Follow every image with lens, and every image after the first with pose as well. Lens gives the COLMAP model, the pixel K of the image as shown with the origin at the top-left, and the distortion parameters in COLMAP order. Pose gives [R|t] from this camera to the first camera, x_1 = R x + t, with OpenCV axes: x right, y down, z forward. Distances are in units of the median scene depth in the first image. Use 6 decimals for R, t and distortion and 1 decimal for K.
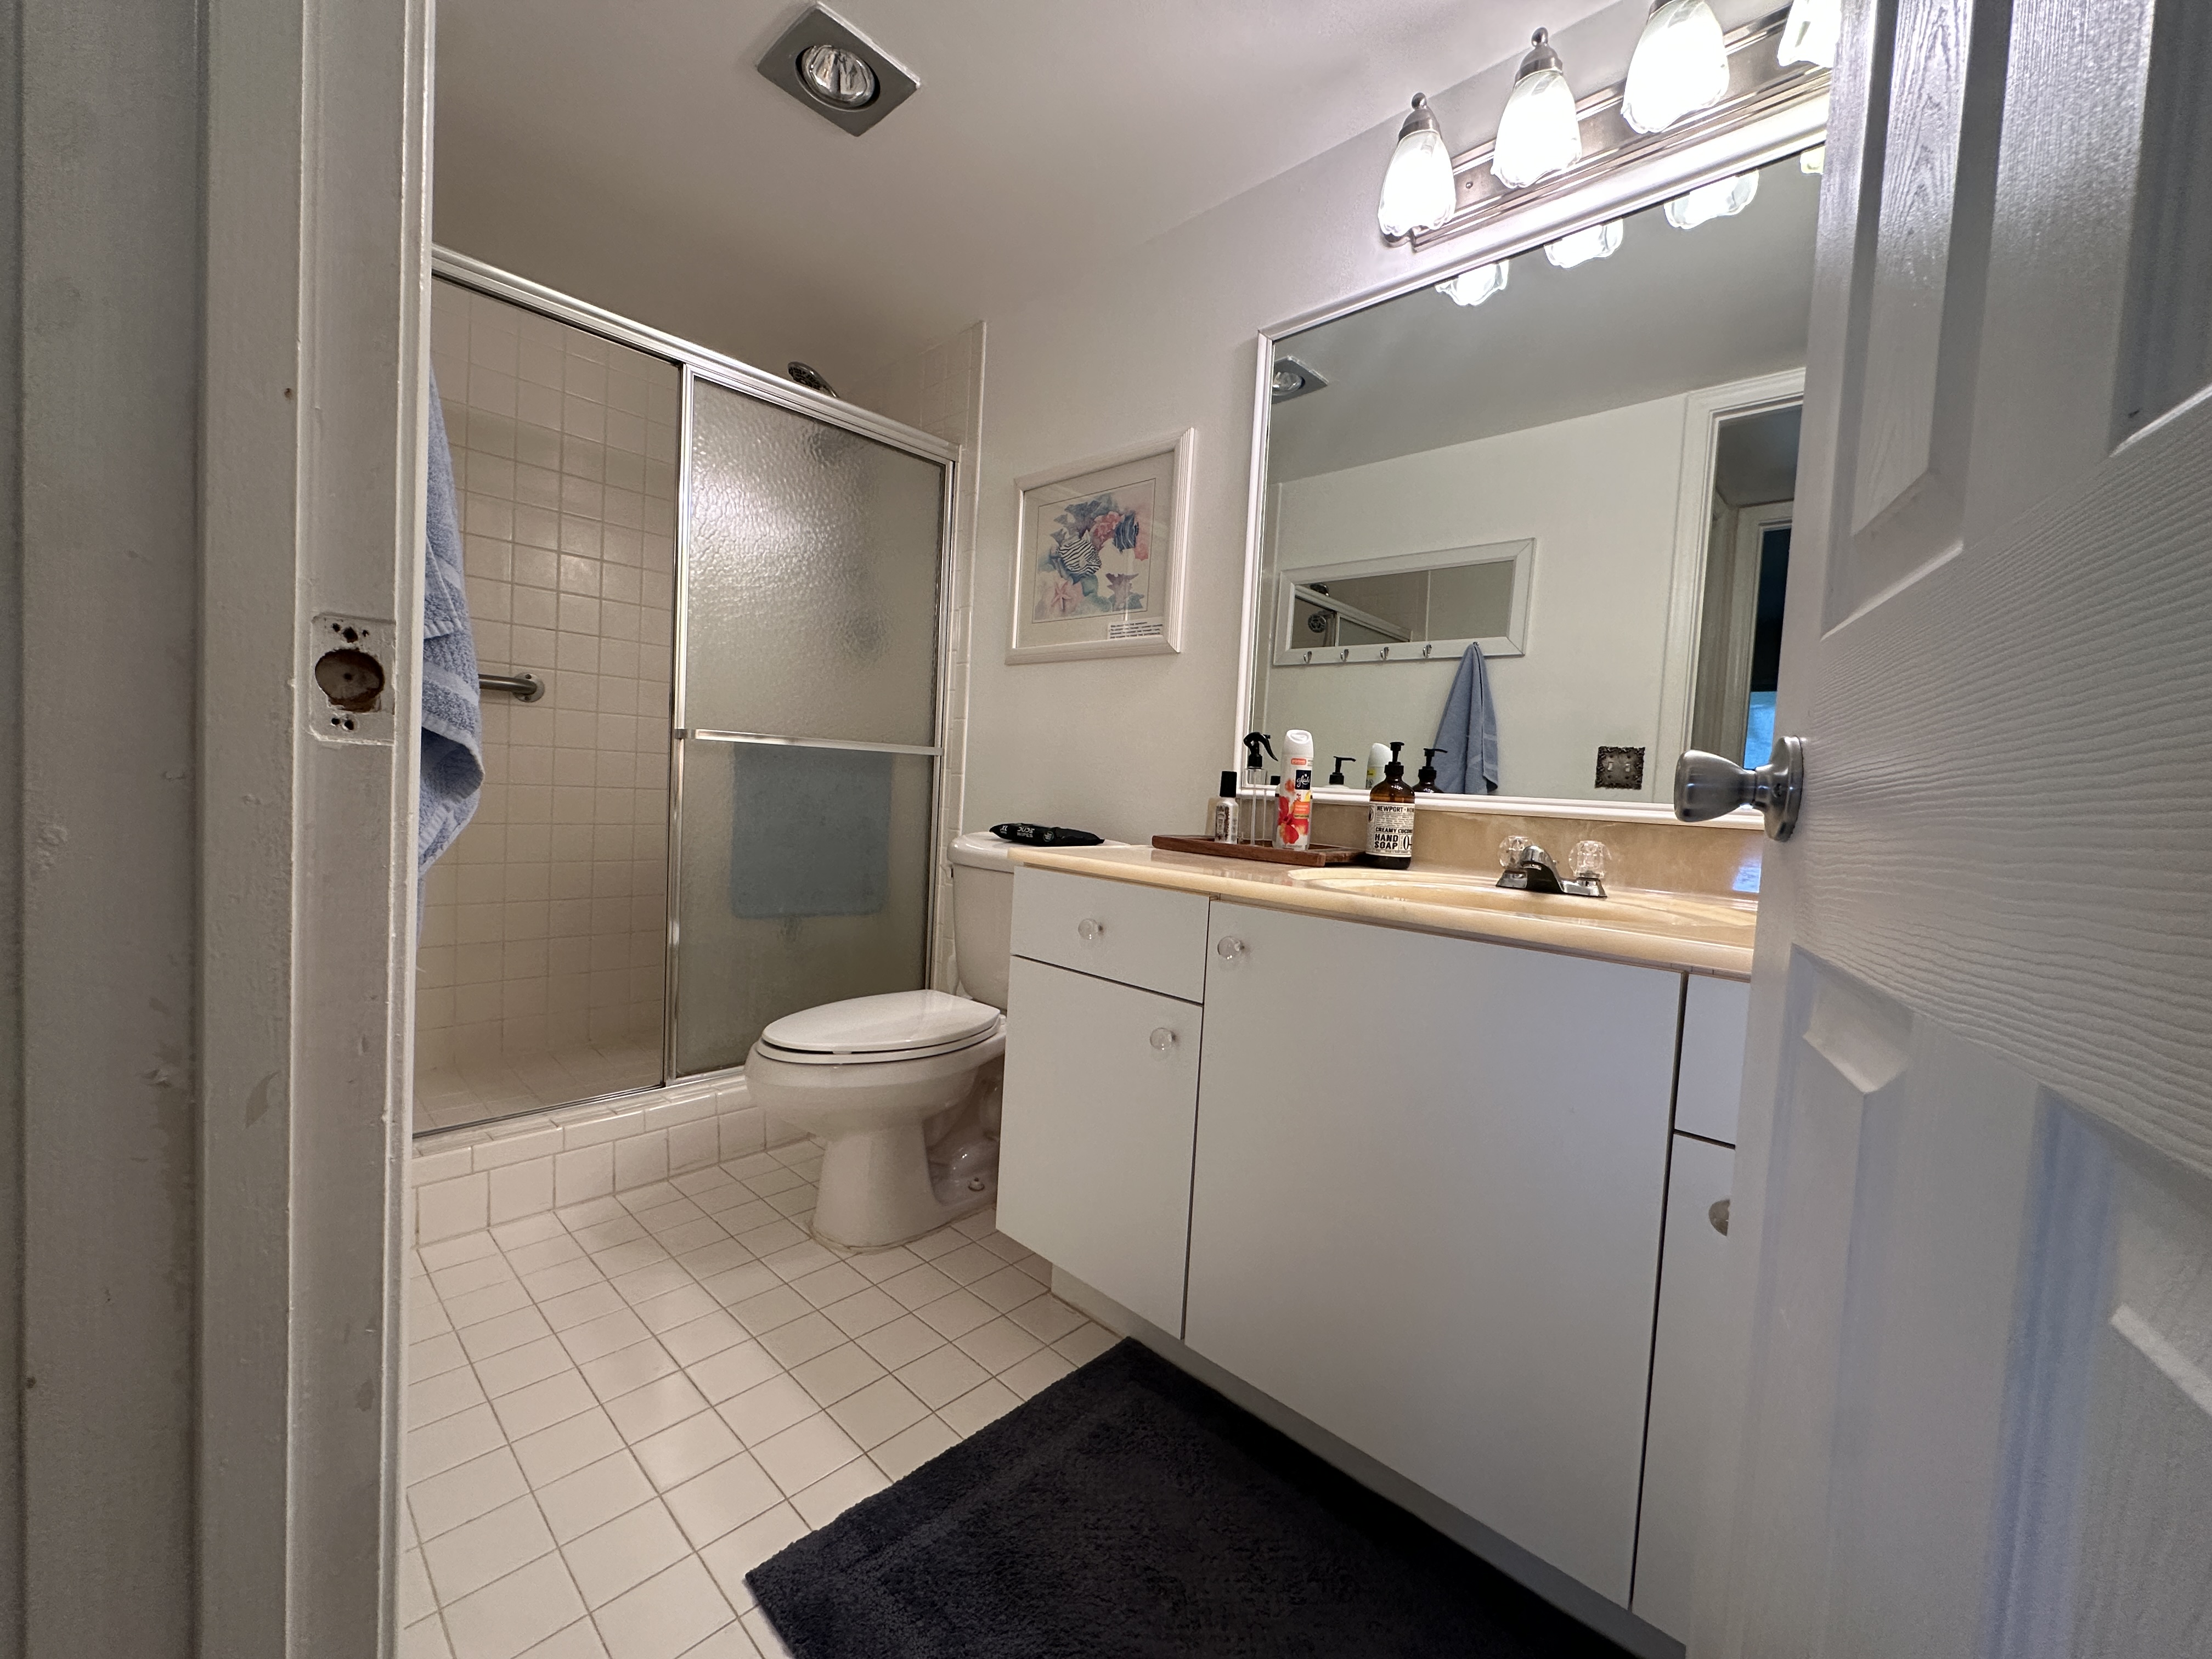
lens RADIAL K [[879.9, 0, 1103.2], [0, 879.9, 828.2], [0, 0, 1]] dist [-0.002418, 0.000043]
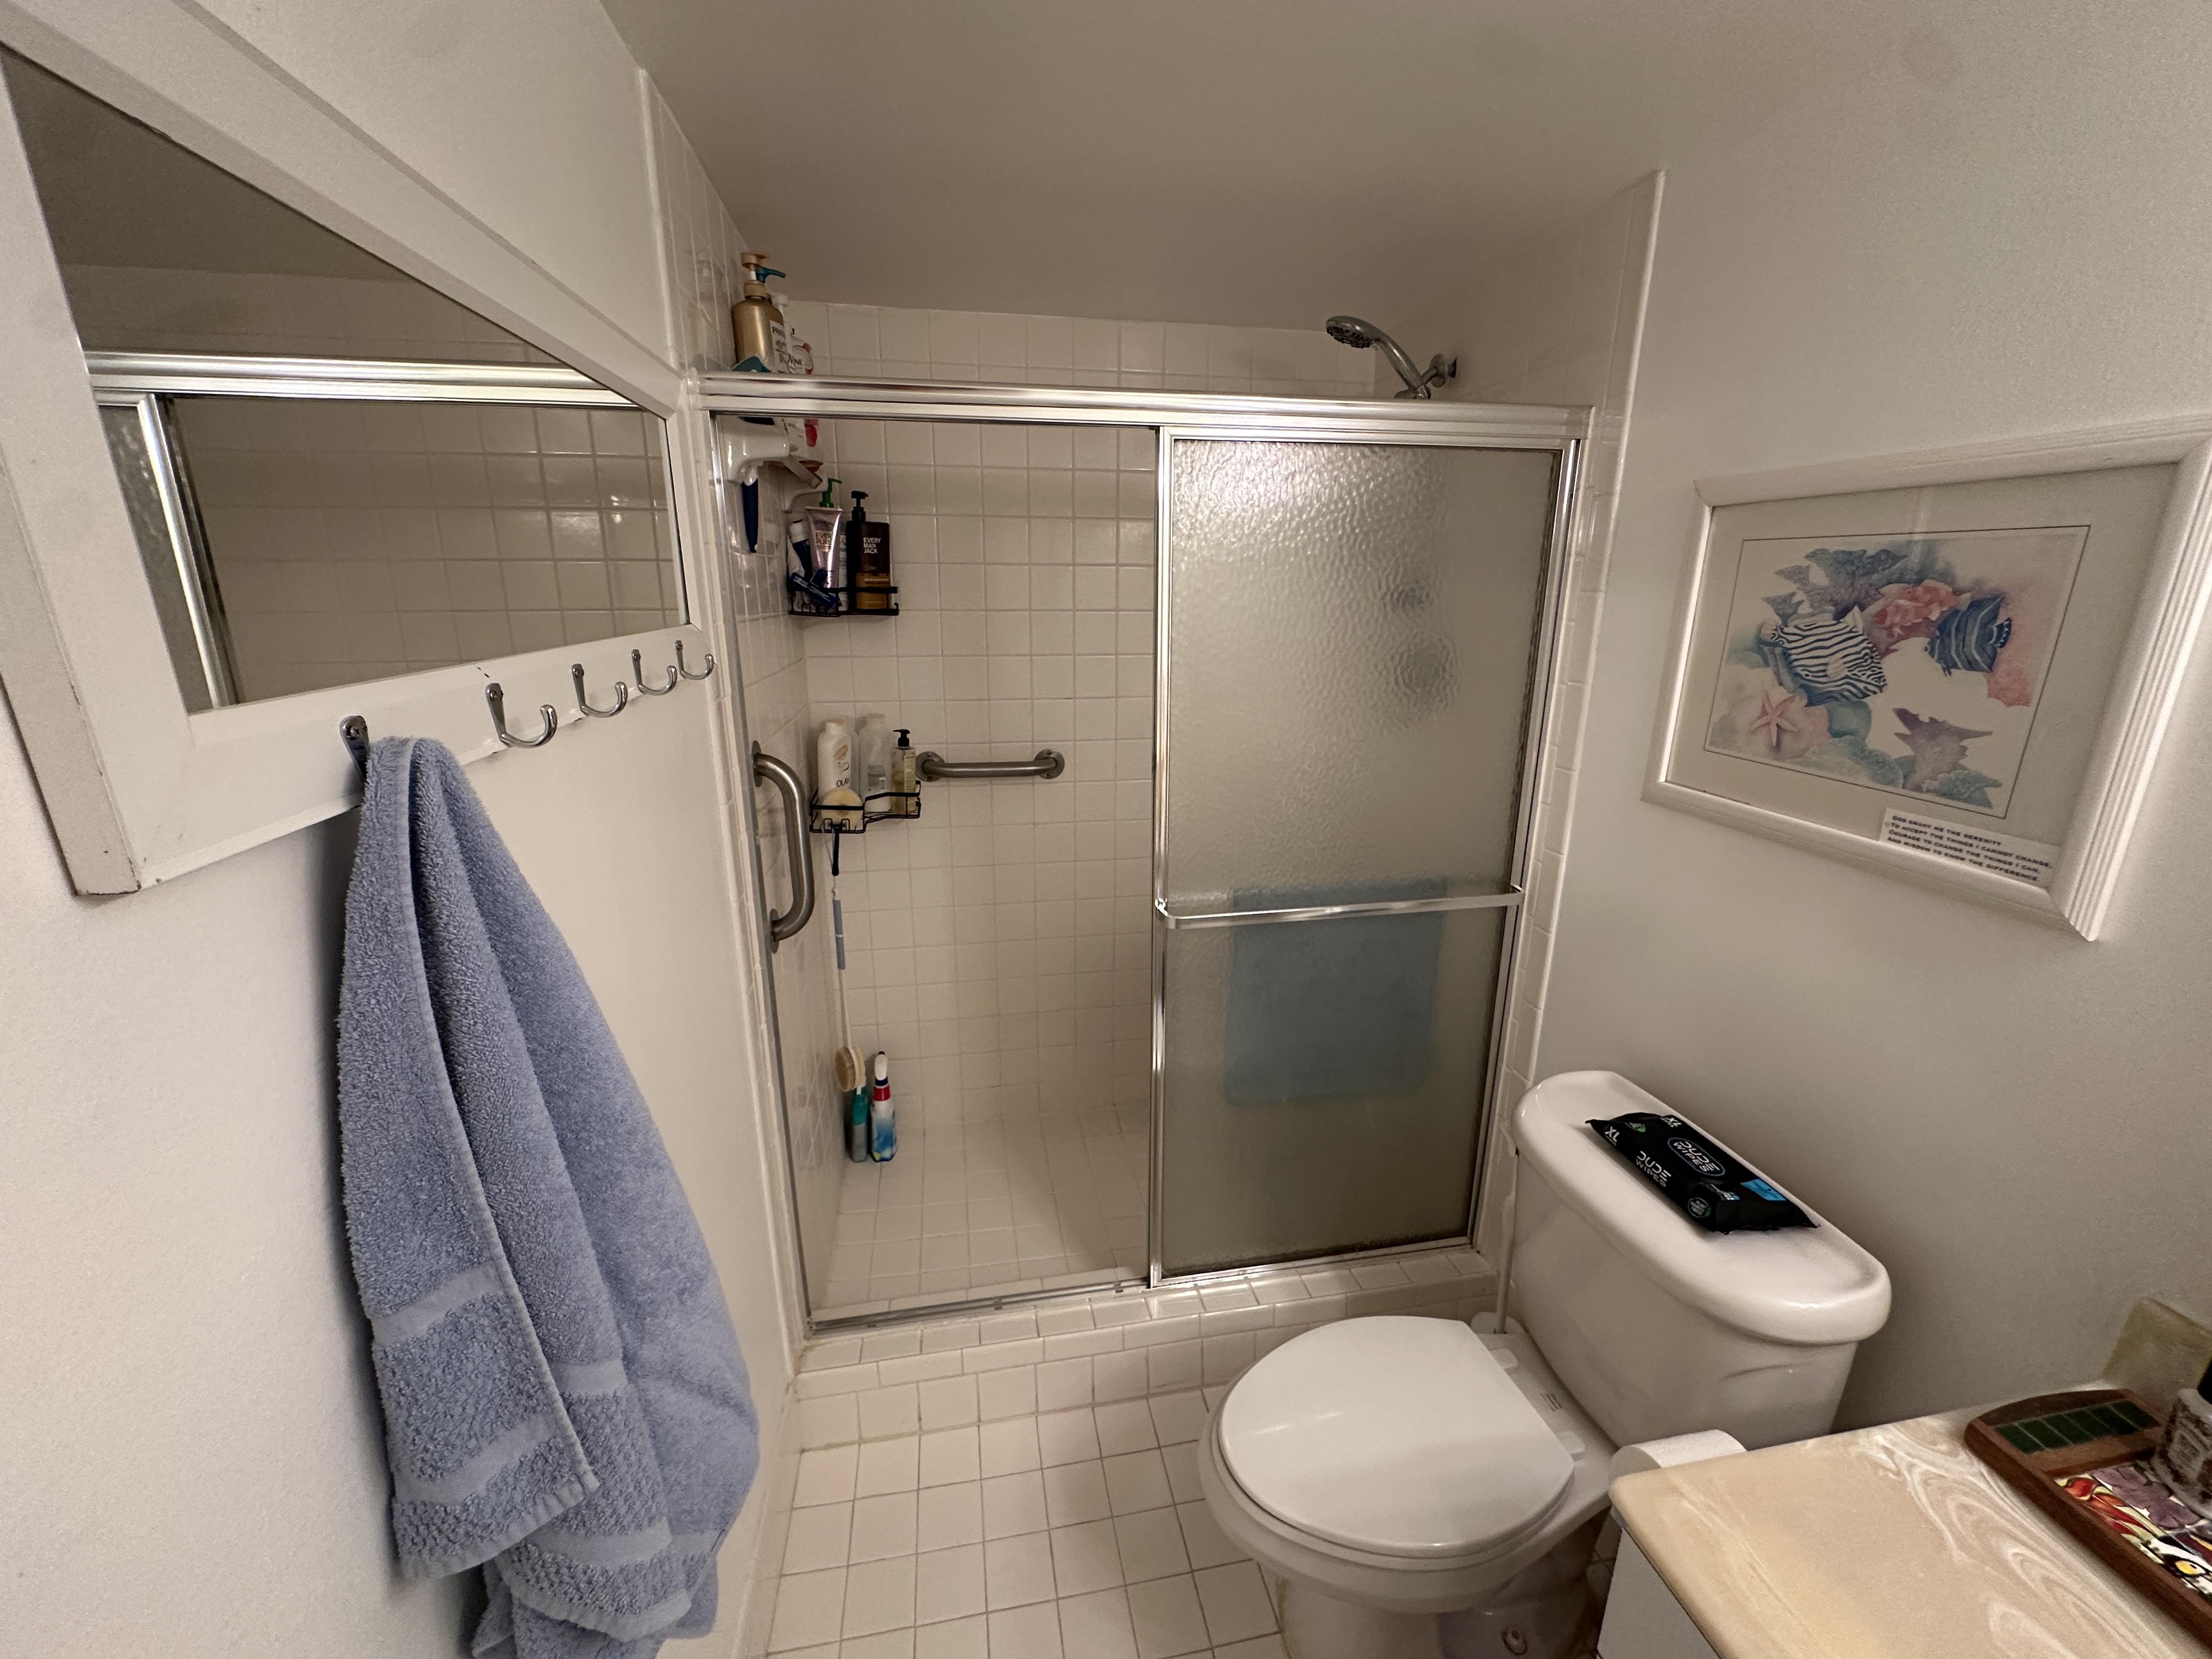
lens RADIAL K [[885.4, 0, 1105.6], [0, 885.4, 827.1], [0, 0, 1]] dist [-0.002619, 0.000129]
pose [[0.806431, 0.102946, -0.582298, -0.057590], [0.012830, 0.981451, 0.191282, -0.315319], [0.591189, -0.161727, 0.790152, 0.323215]]
